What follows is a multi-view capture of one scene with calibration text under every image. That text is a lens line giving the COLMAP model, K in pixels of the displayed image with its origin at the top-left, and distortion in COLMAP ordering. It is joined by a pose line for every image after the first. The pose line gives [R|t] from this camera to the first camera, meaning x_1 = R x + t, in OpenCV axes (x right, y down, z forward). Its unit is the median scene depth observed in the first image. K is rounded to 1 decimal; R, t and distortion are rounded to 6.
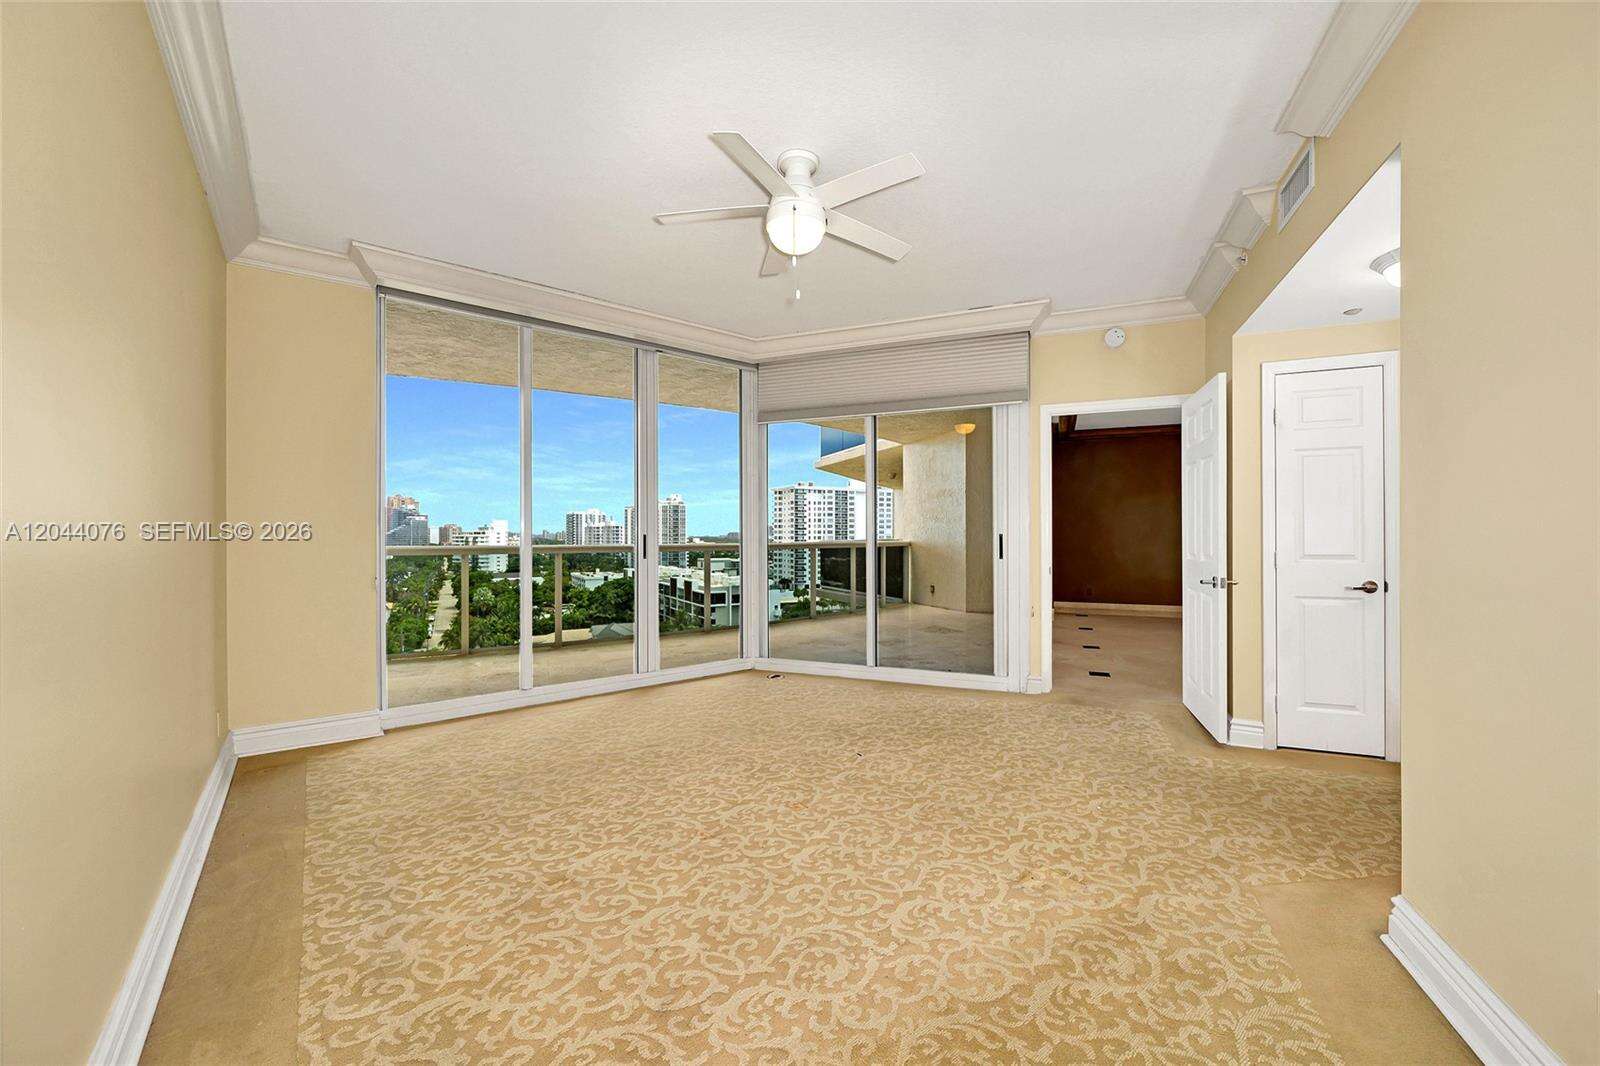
lens RADIAL K [[630.8, 0, 804.6], [0, 630.8, 541.2], [0, 0, 1]] dist [0.000004, 0.000432]
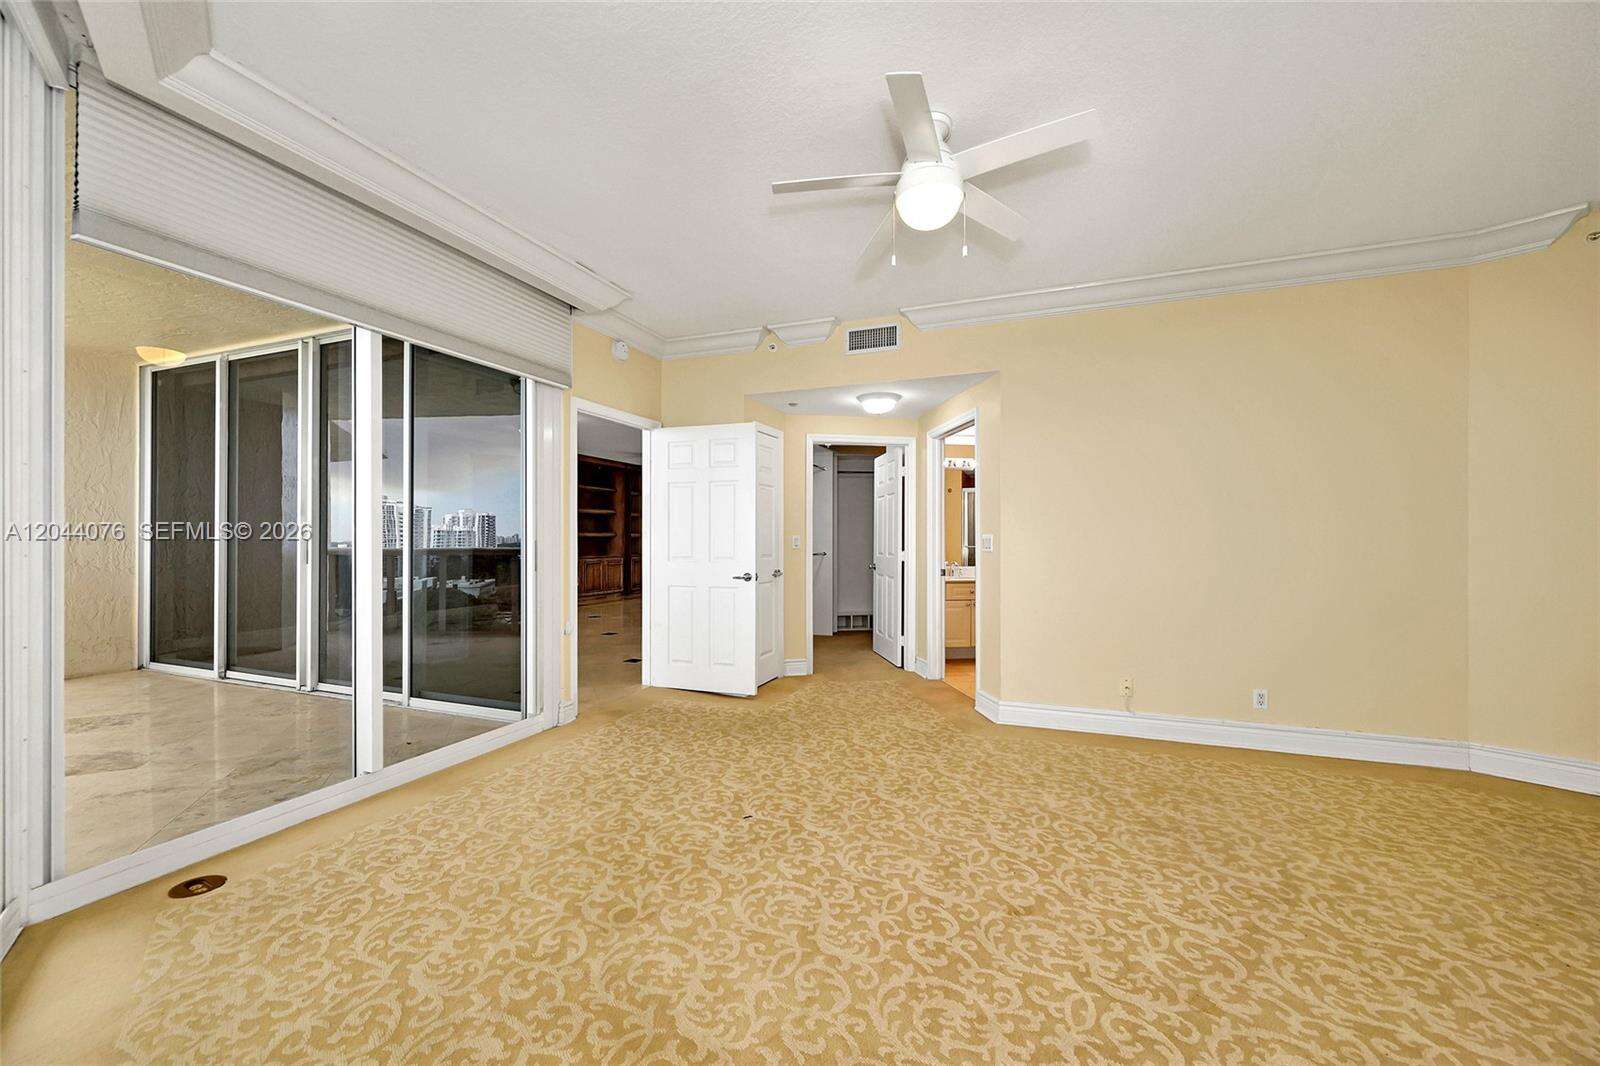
lens RADIAL K [[630.8, 0, 807.1], [0, 630.8, 544.7], [0, 0, 1]] dist [0.000004, 0.000432]
pose [[-0.014945, -0.006479, 0.999867, -0.682813], [-0.004755, 0.999968, 0.006409, -0.014977], [-0.999877, -0.004659, -0.014975, 0.892996]]
